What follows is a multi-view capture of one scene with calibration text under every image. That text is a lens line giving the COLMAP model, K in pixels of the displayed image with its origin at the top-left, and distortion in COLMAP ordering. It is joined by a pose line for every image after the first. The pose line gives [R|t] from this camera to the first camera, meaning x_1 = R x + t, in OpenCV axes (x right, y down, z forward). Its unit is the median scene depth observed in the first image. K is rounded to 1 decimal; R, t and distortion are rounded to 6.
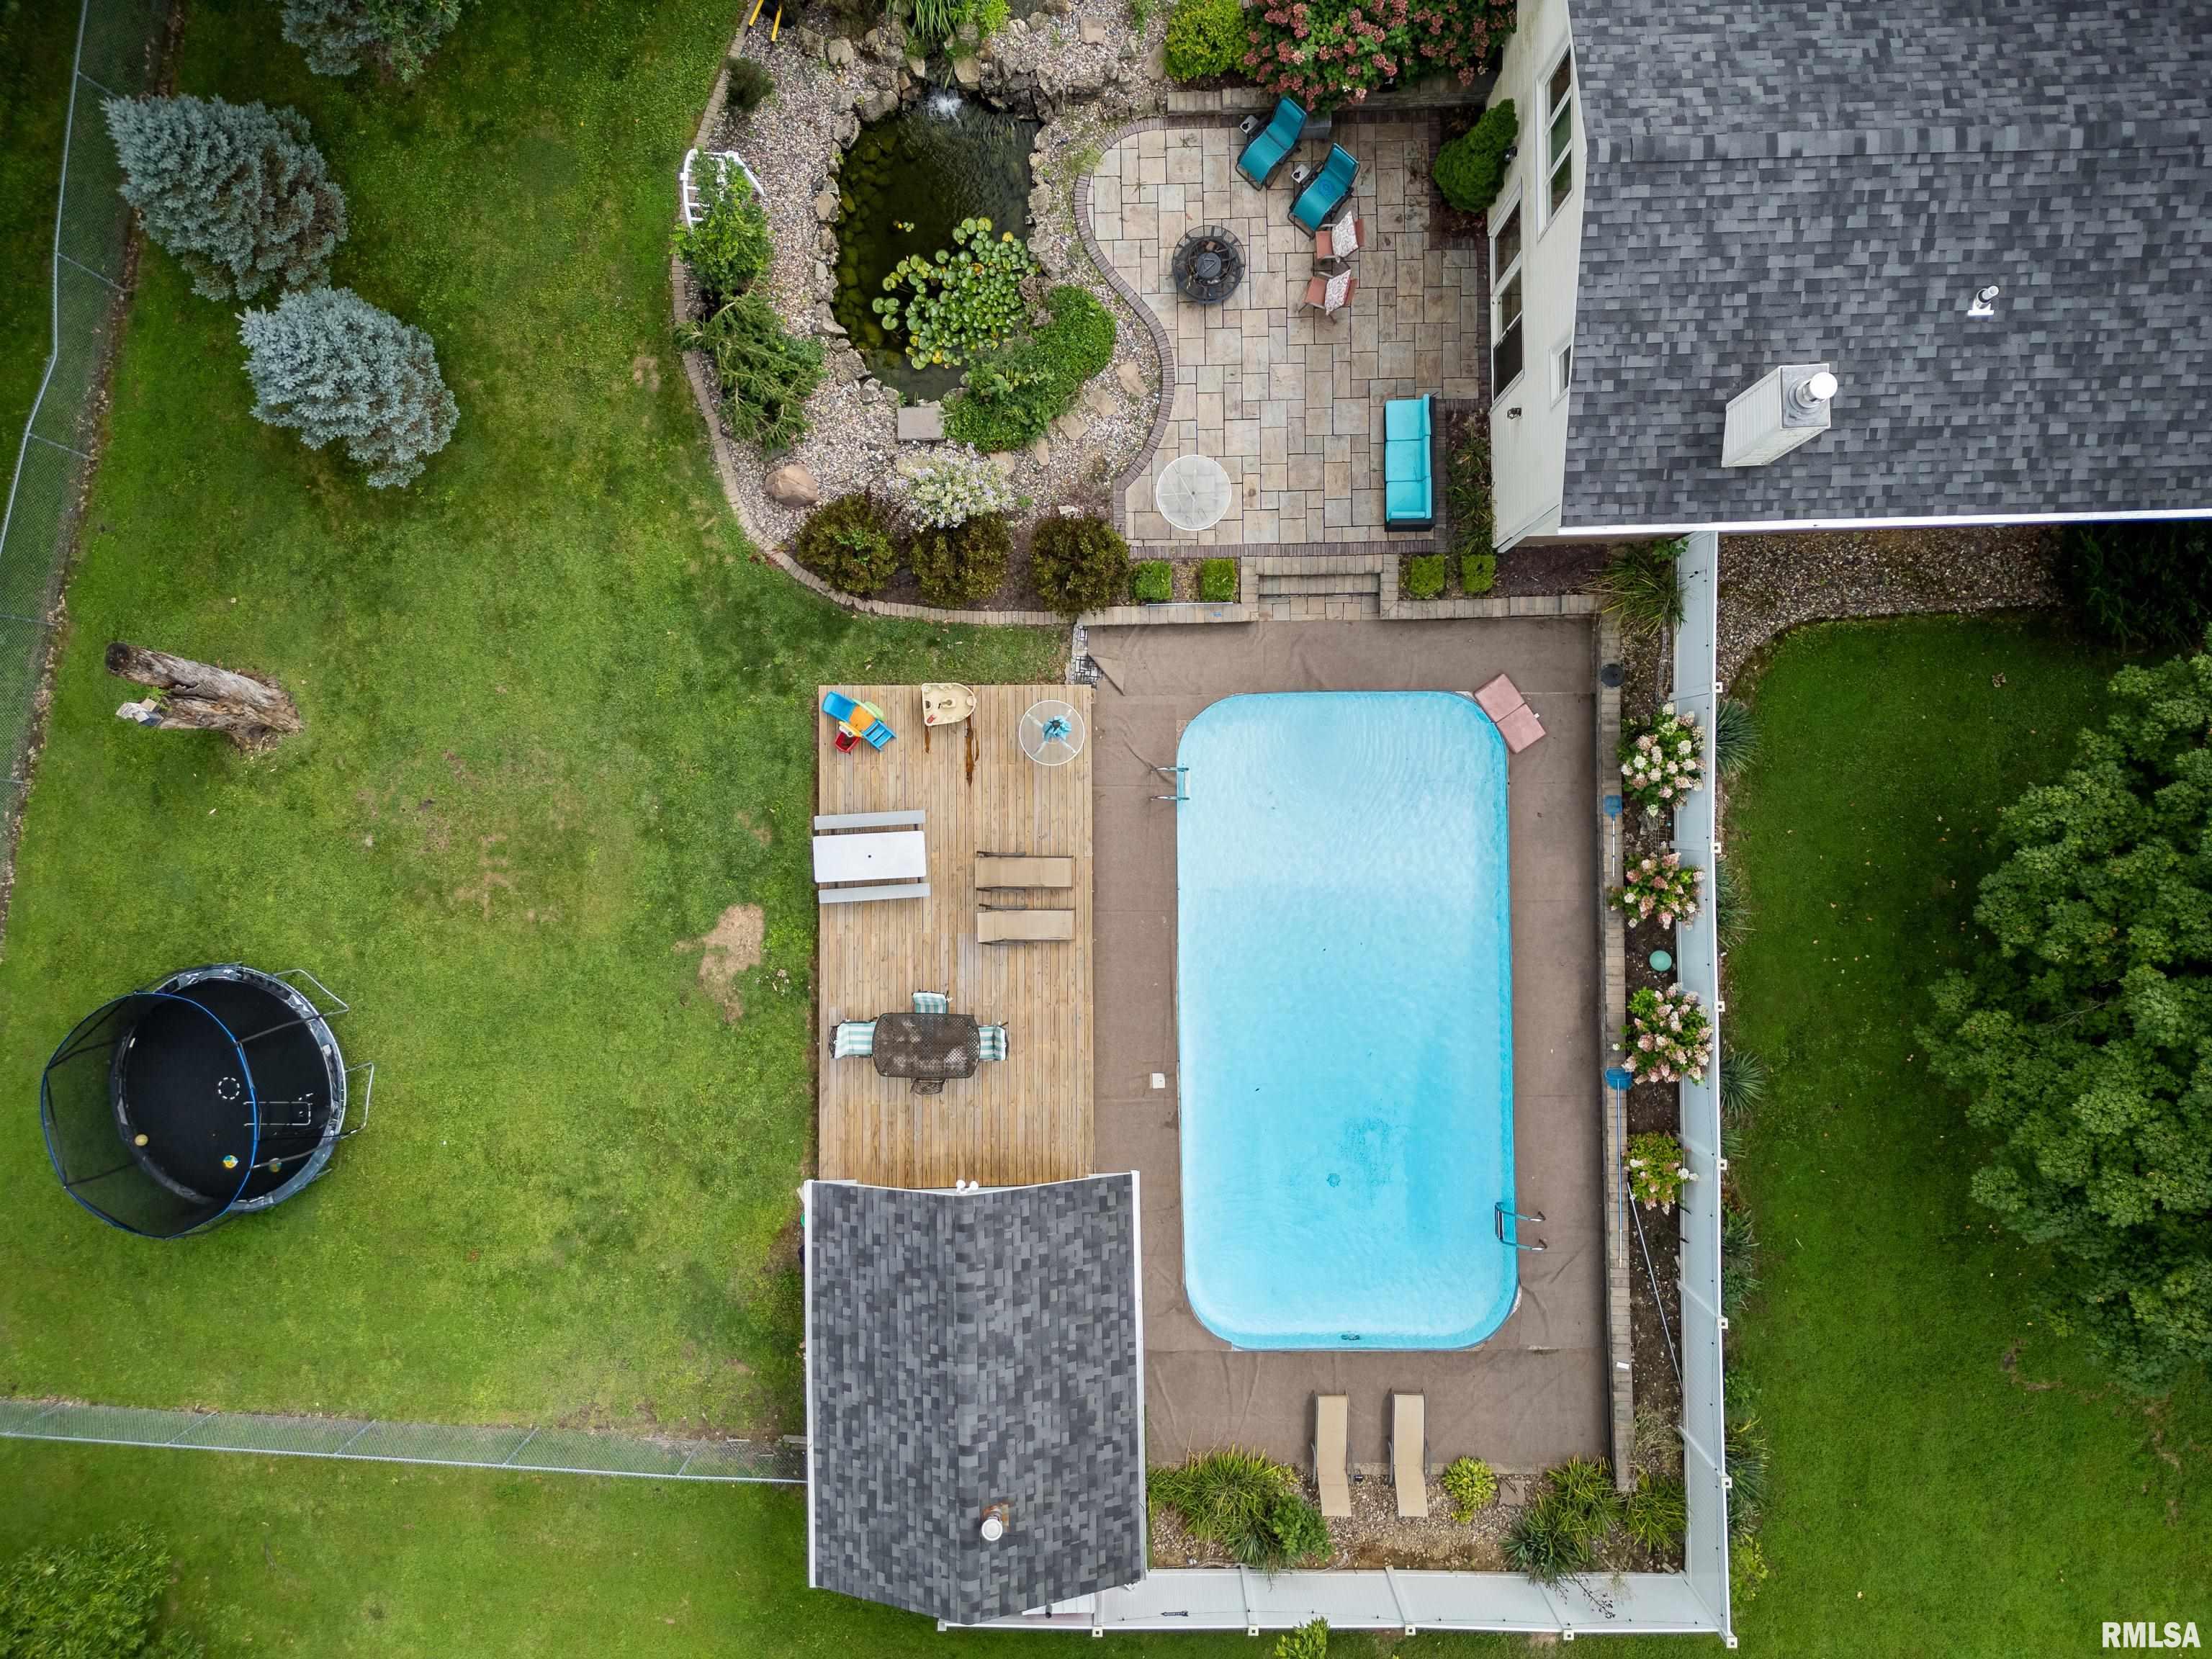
lens RADIAL K [[1555.7, 0, 1117.3], [0, 1555.7, 842.9], [0, 0, 1]] dist [0.008651, -0.001258]
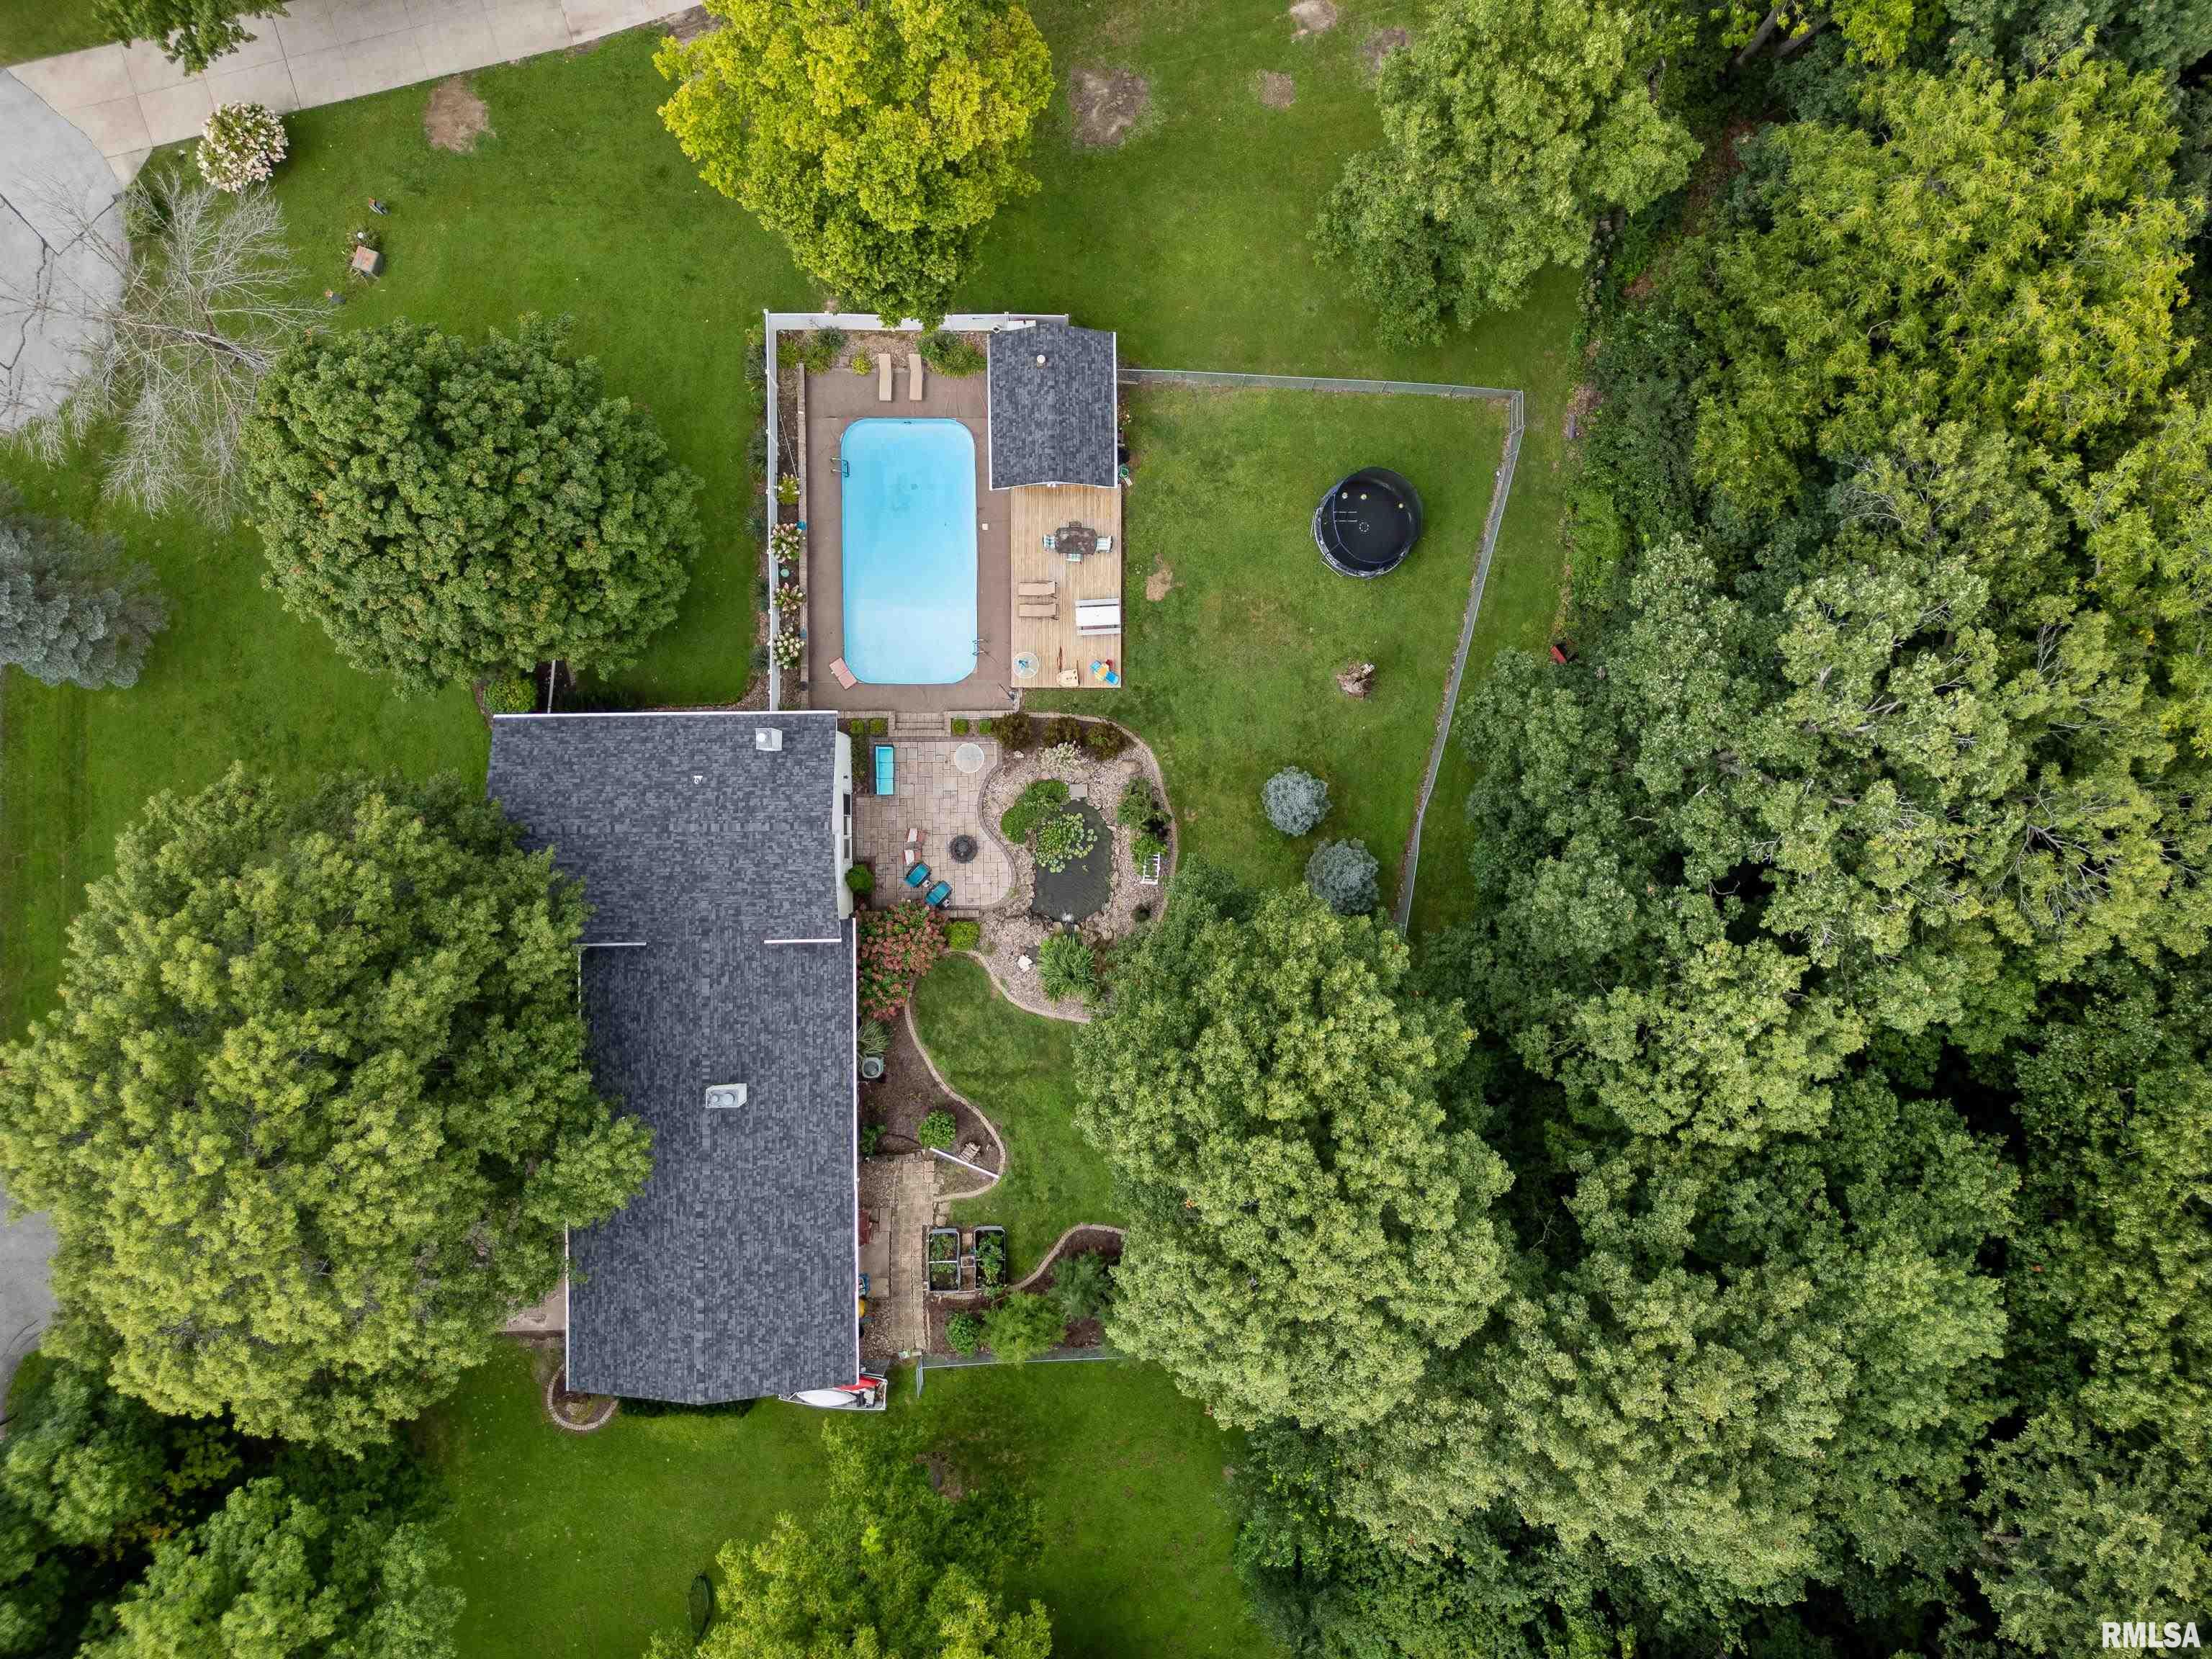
lens RADIAL K [[1555.7, 0, 1117.1], [0, 1555.7, 842.2], [0, 0, 1]] dist [0.008651, -0.001258]
pose [[-0.999978, -0.005902, -0.003051, -0.182646], [0.005921, -0.999964, -0.006132, -0.338717], [-0.003015, -0.006150, 0.999977, -1.513131]]
